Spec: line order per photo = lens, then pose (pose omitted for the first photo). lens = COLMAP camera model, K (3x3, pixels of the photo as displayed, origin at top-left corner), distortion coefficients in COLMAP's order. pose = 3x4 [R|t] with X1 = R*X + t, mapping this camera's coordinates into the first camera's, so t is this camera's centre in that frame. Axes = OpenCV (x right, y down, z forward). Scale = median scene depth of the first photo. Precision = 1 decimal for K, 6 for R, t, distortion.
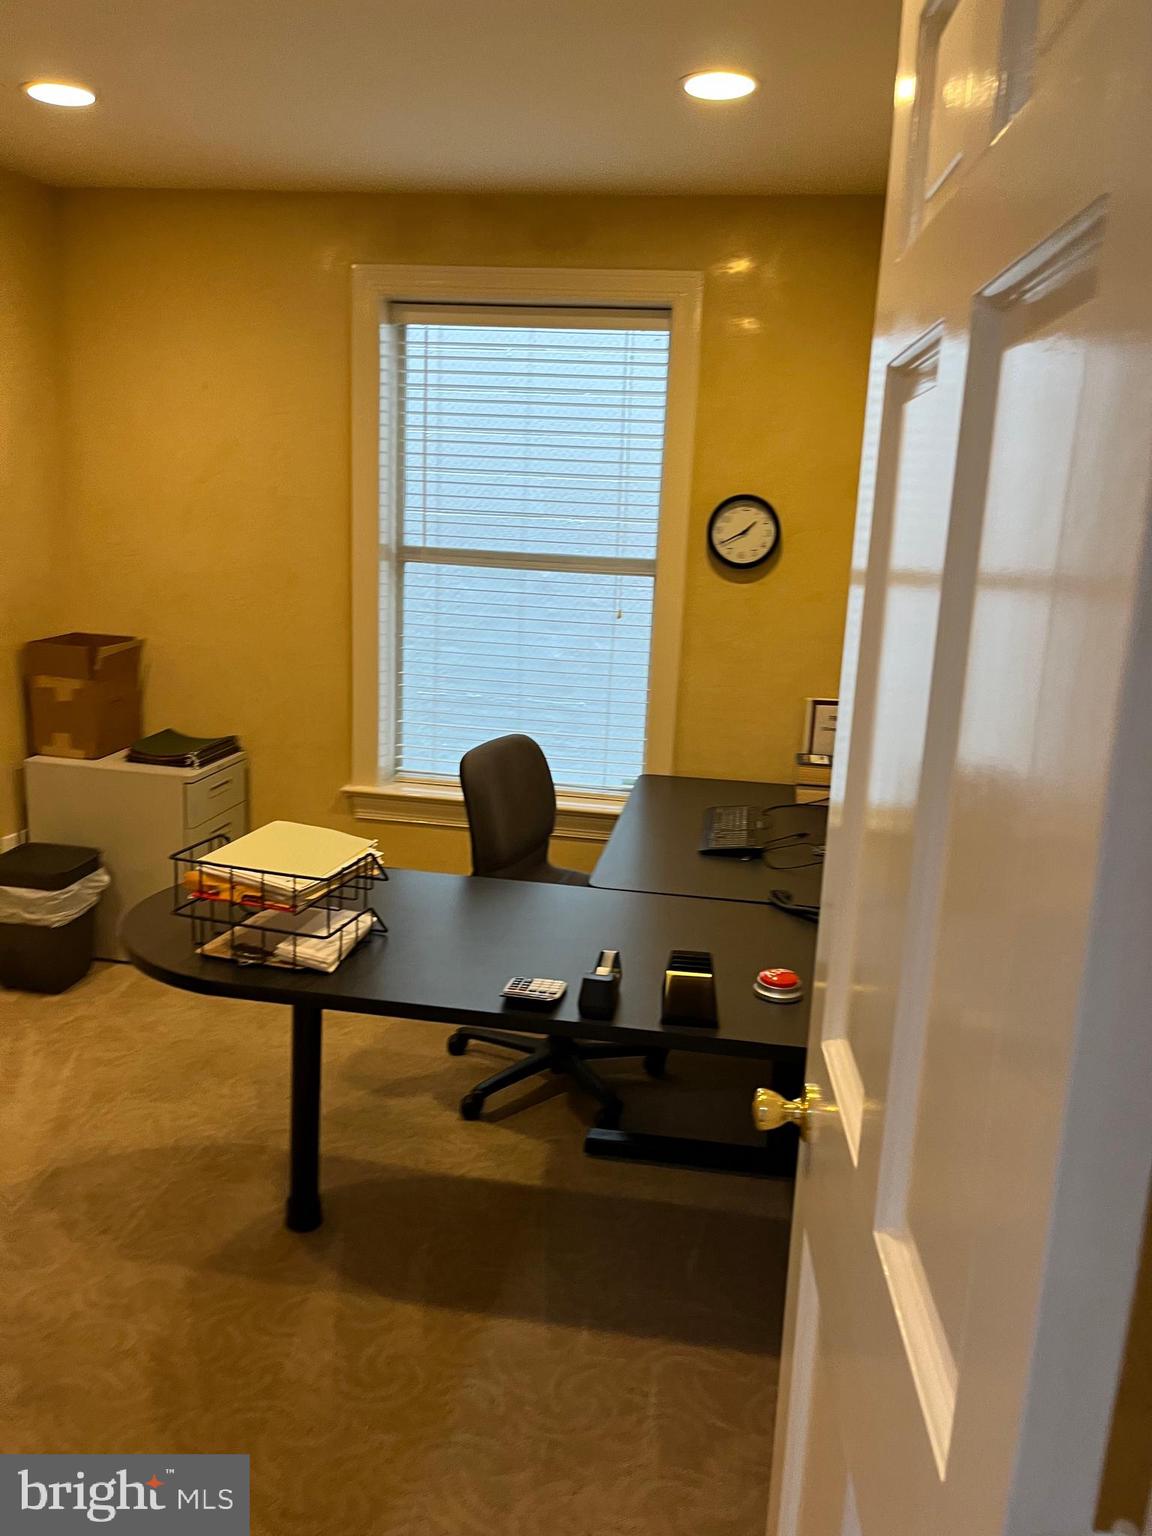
lens RADIAL K [[1171.5, 0, 598.3], [0, 1171.5, 771.4], [0, 0, 1]] dist [0.061739, -0.082880]
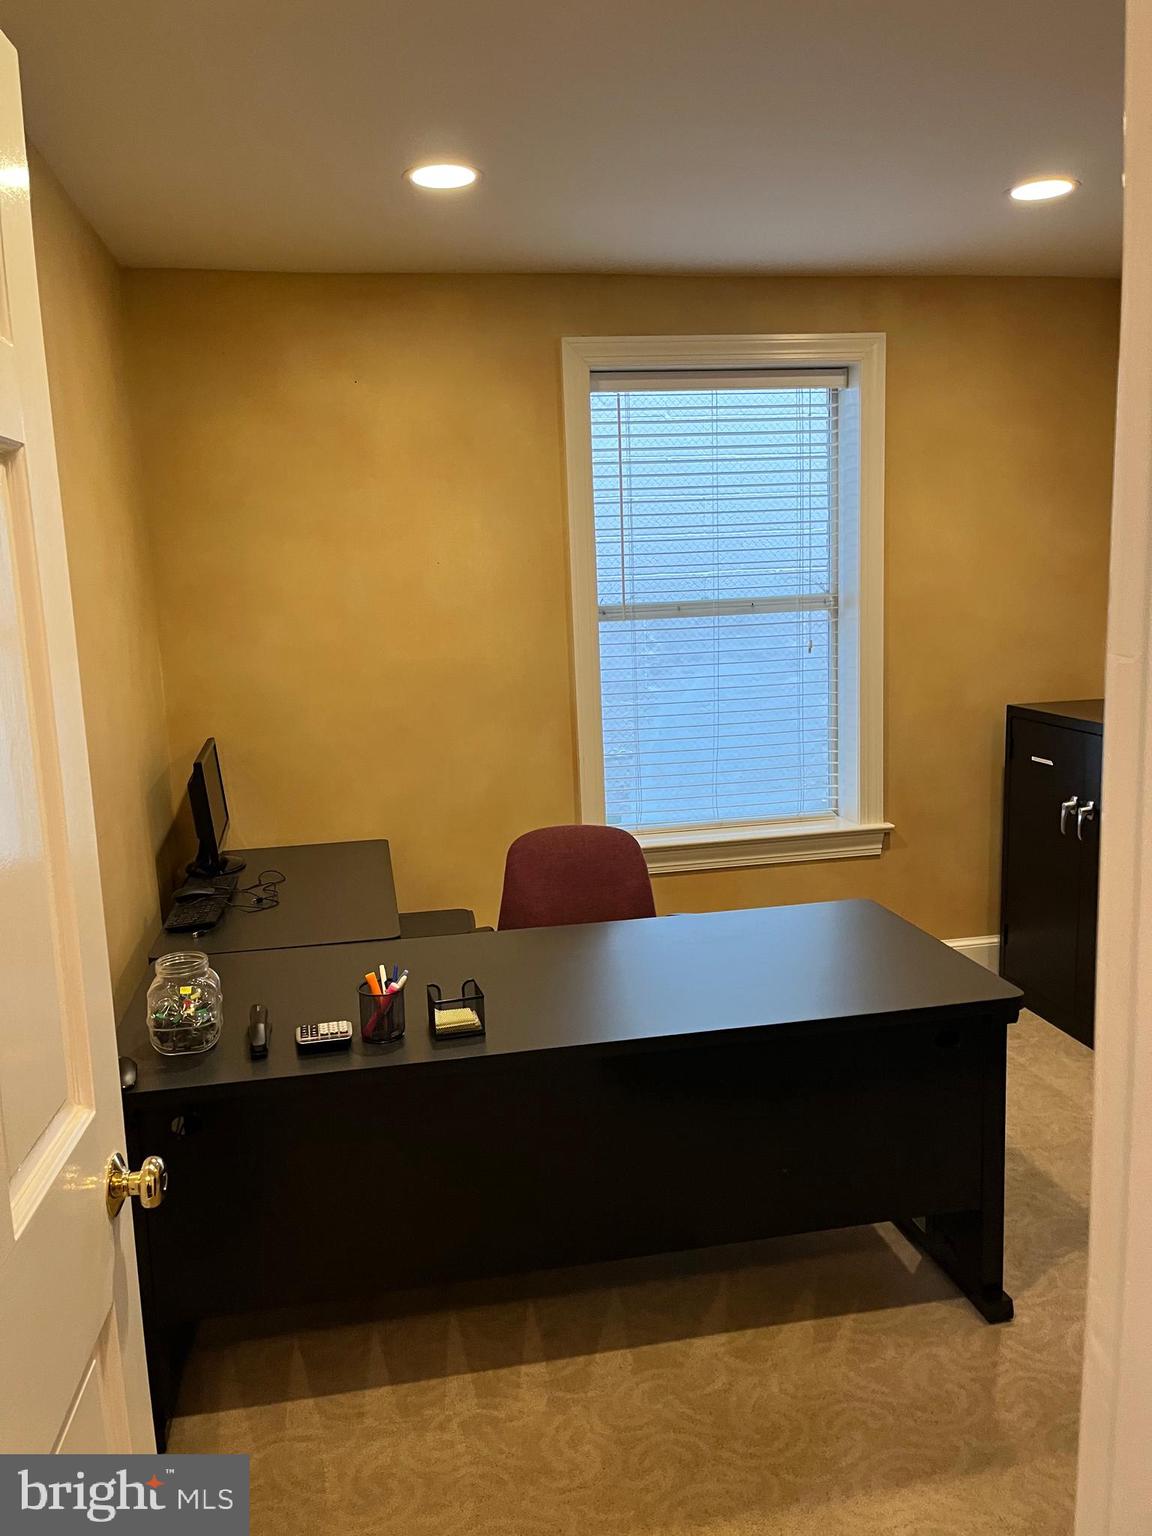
lens RADIAL K [[1171.5, 0, 575.6], [0, 1171.5, 758.1], [0, 0, 1]] dist [0.061739, -0.082880]
pose [[0.950181, -0.129646, 0.283457, -0.601347], [0.144684, 0.988938, -0.032685, -0.037154], [-0.276084, 0.072068, 0.958428, 0.047699]]
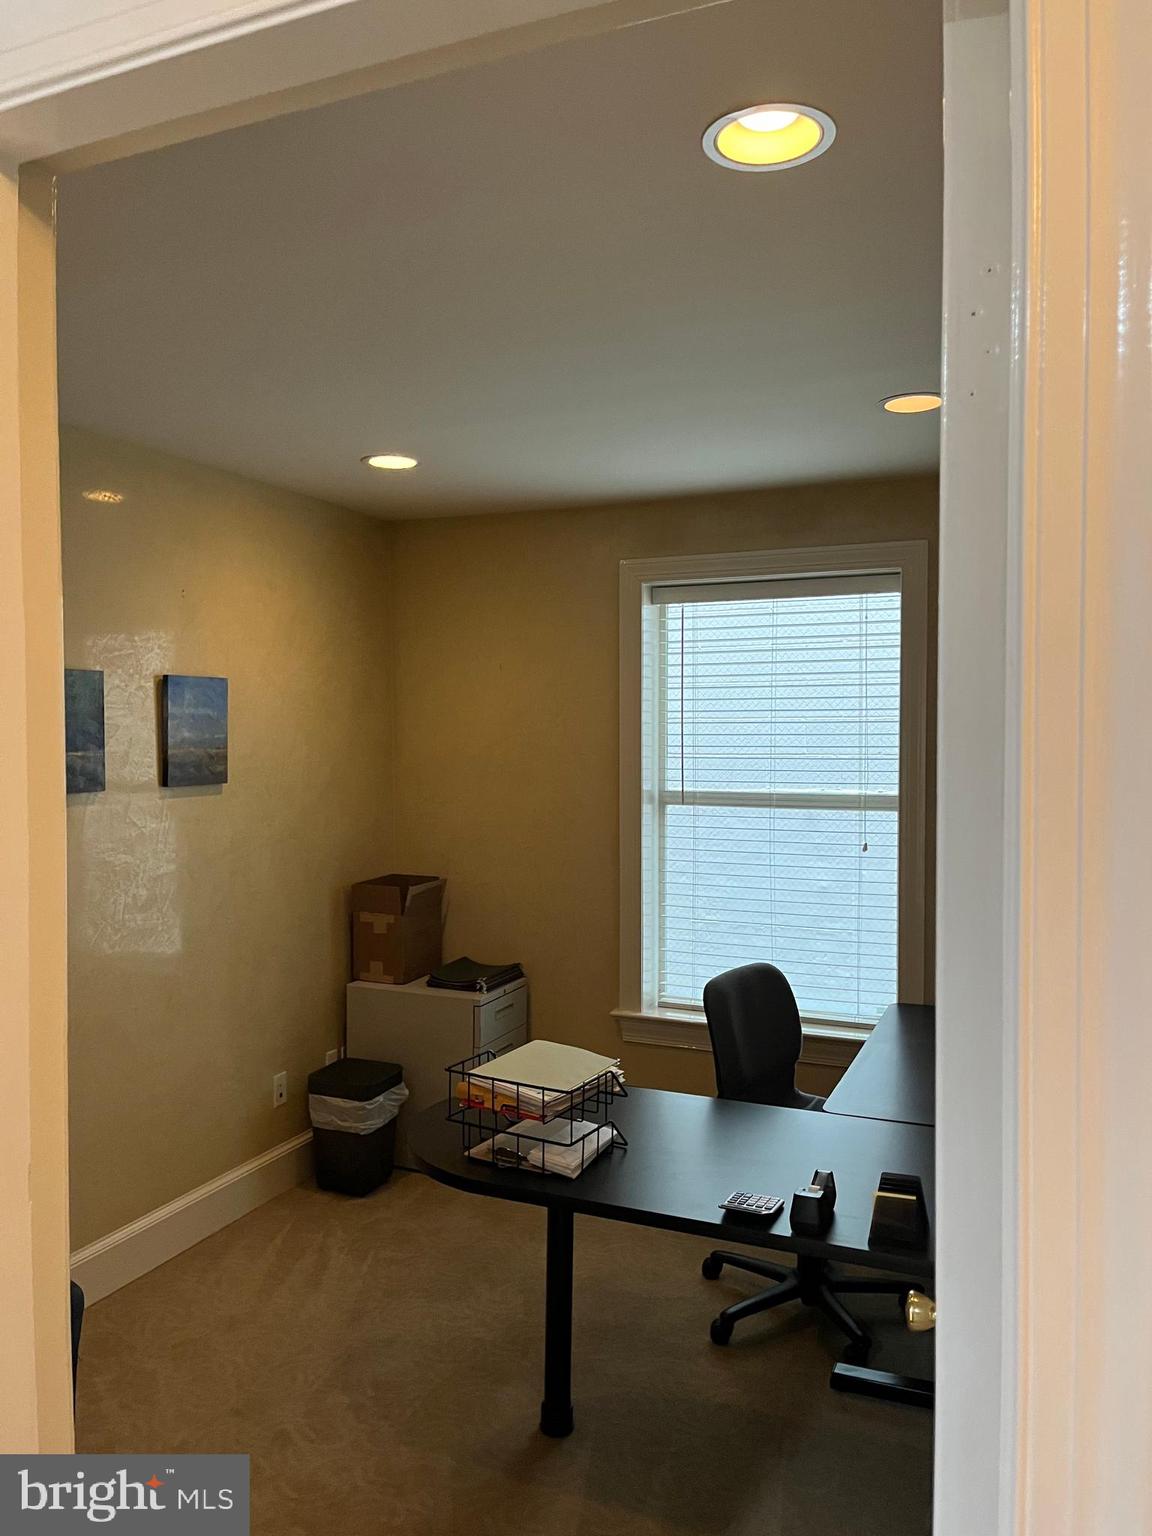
lens RADIAL K [[1171.5, 0, 596.5], [0, 1171.5, 771.4], [0, 0, 1]] dist [0.061739, -0.082880]
pose [[0.967382, -0.038853, -0.250326, 0.061858], [-0.009145, 0.982168, -0.187783, -0.000456], [0.253158, 0.183947, 0.949776, -0.094755]]
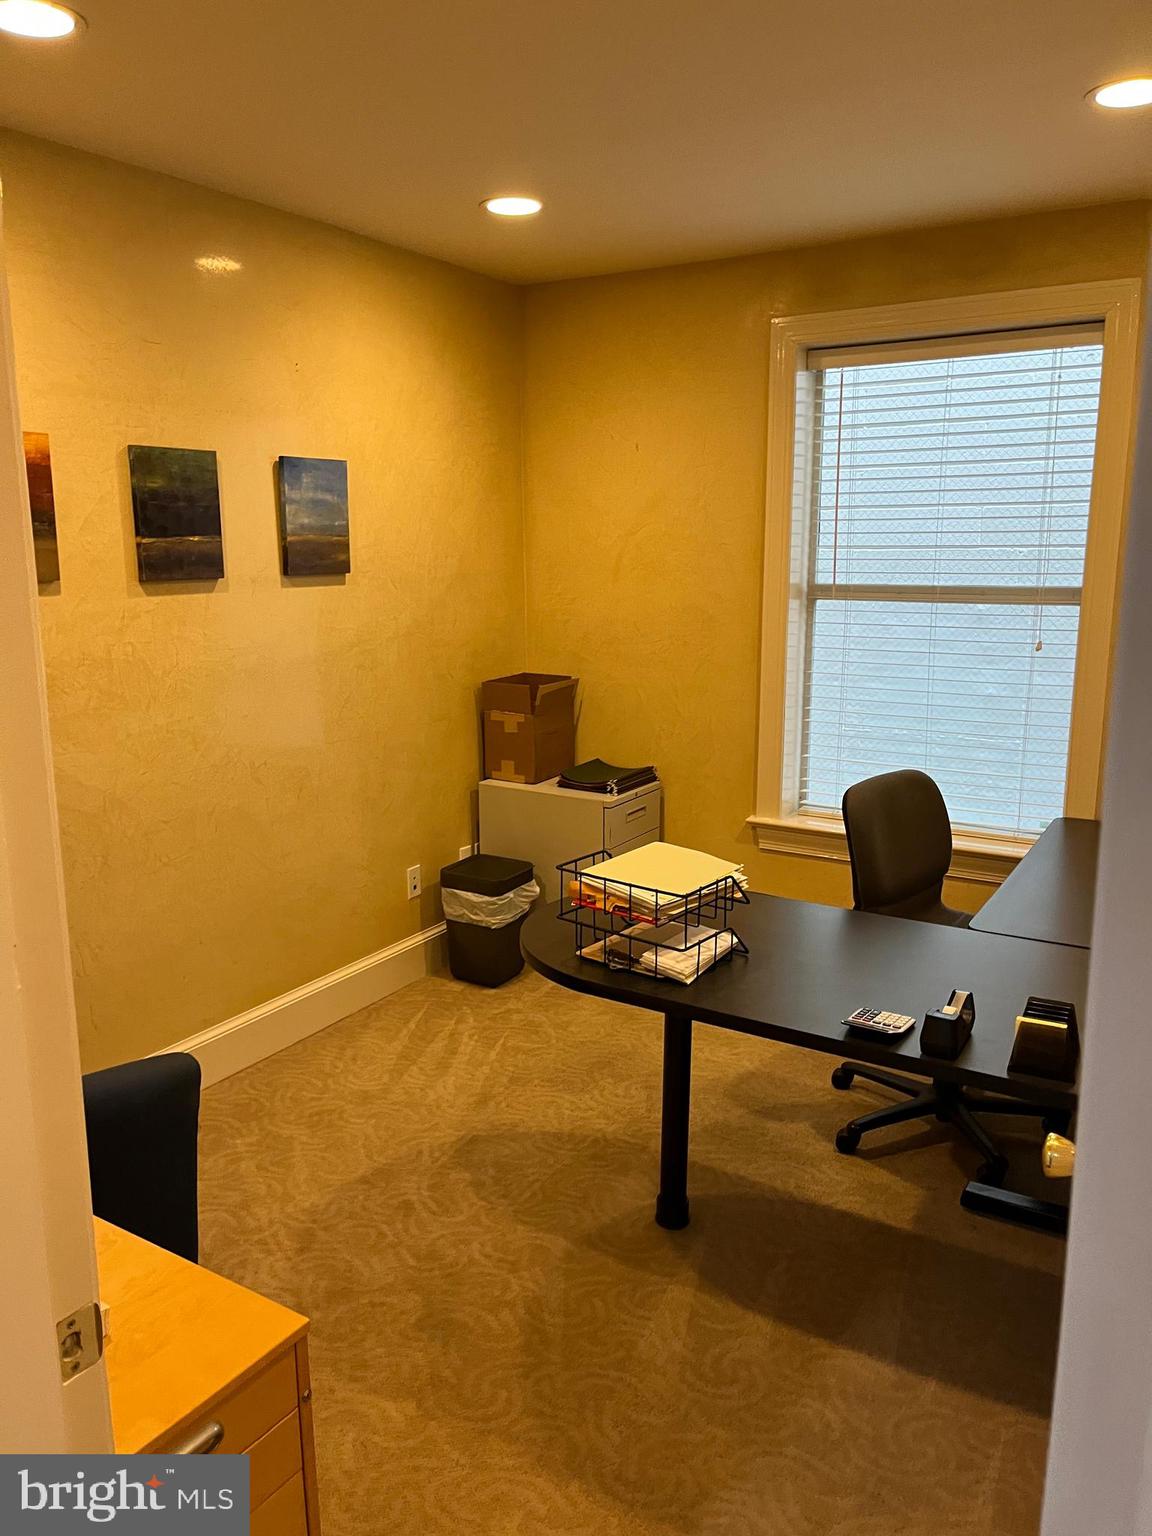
lens RADIAL K [[1171.5, 0, 574.3], [0, 1171.5, 782.5], [0, 0, 1]] dist [0.061739, -0.082880]
pose [[0.917952, 0.029051, -0.395626, 0.064298], [-0.038487, 0.999132, -0.015934, 0.005629], [0.394820, 0.029853, 0.918273, -0.019846]]
